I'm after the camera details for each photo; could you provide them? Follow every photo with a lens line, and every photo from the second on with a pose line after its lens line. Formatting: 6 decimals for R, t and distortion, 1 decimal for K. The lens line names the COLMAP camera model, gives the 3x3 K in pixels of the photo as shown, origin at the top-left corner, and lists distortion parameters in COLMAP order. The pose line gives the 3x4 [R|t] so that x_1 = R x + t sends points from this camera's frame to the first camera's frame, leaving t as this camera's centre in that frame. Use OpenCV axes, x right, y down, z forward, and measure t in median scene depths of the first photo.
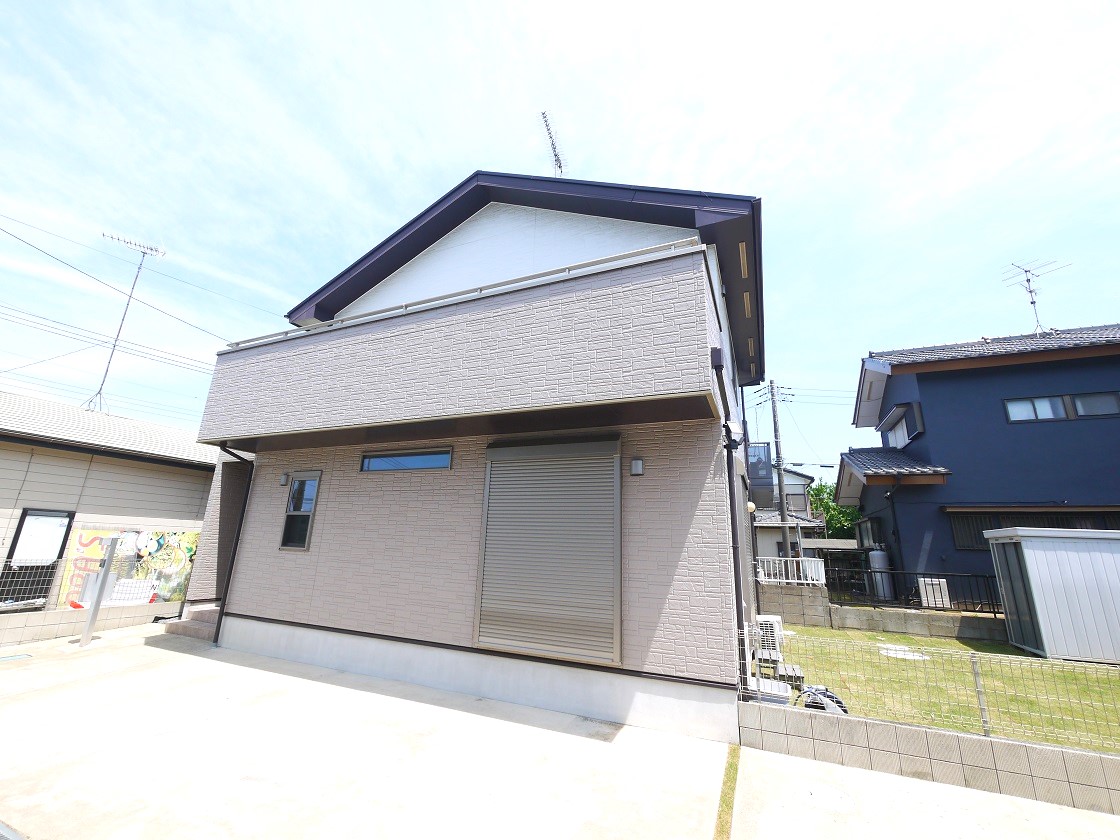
lens RADIAL K [[463.5, 0, 555.2], [0, 463.5, 415.1], [0, 0, 1]] dist [-0.007833, 0.000304]
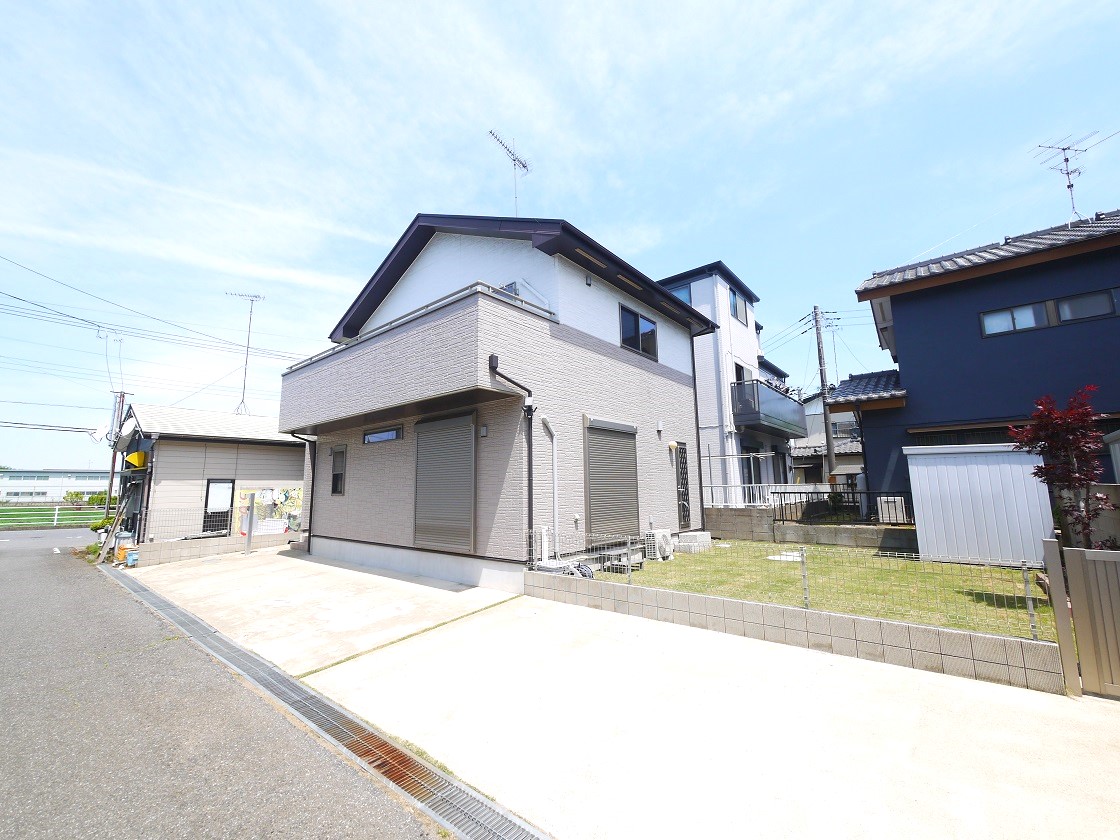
lens RADIAL K [[463.5, 0, 553.9], [0, 463.5, 417.7], [0, 0, 1]] dist [-0.007833, 0.000304]
pose [[0.957872, -0.089797, -0.272795, 0.544477], [0.123017, 0.986599, 0.107190, -0.045264], [0.259514, -0.136233, 0.956082, -0.262255]]
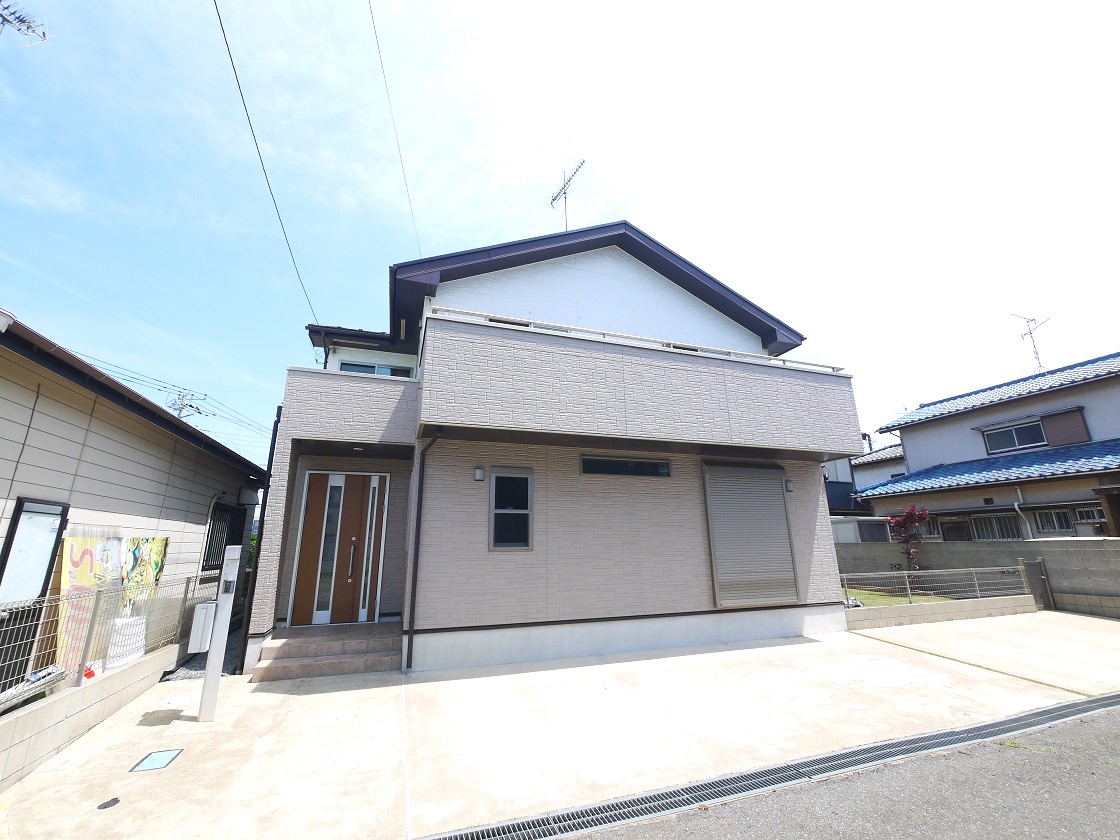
lens RADIAL K [[463.5, 0, 557.5], [0, 463.5, 417.1], [0, 0, 1]] dist [-0.007833, 0.000304]
pose [[0.731459, 0.142762, 0.666773, -1.060591], [-0.152367, 0.987333, -0.044248, 0.043744], [-0.664644, -0.069228, 0.743946, 0.219806]]
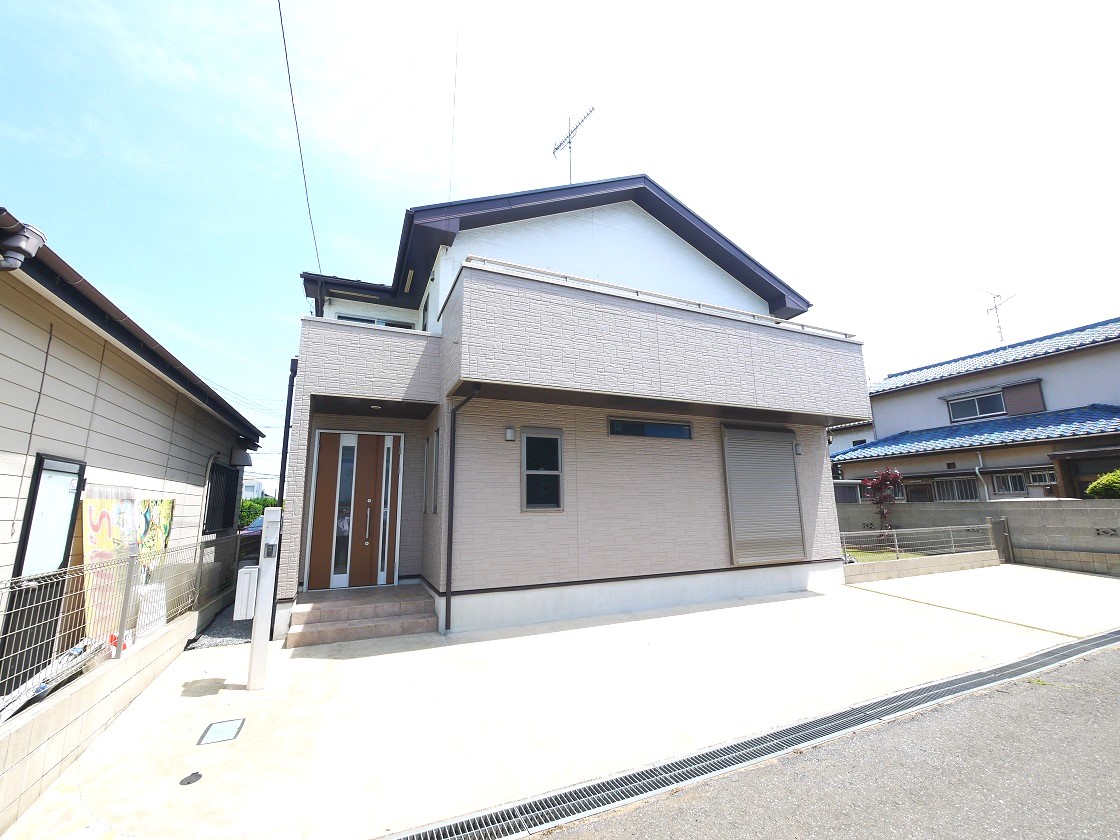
lens RADIAL K [[463.5, 0, 556.3], [0, 463.5, 417.9], [0, 0, 1]] dist [-0.007833, 0.000304]
pose [[0.673208, 0.099169, 0.732774, -1.137323], [-0.165484, 0.986037, 0.018588, 0.074726], [-0.720699, -0.133775, 0.680219, 0.329165]]
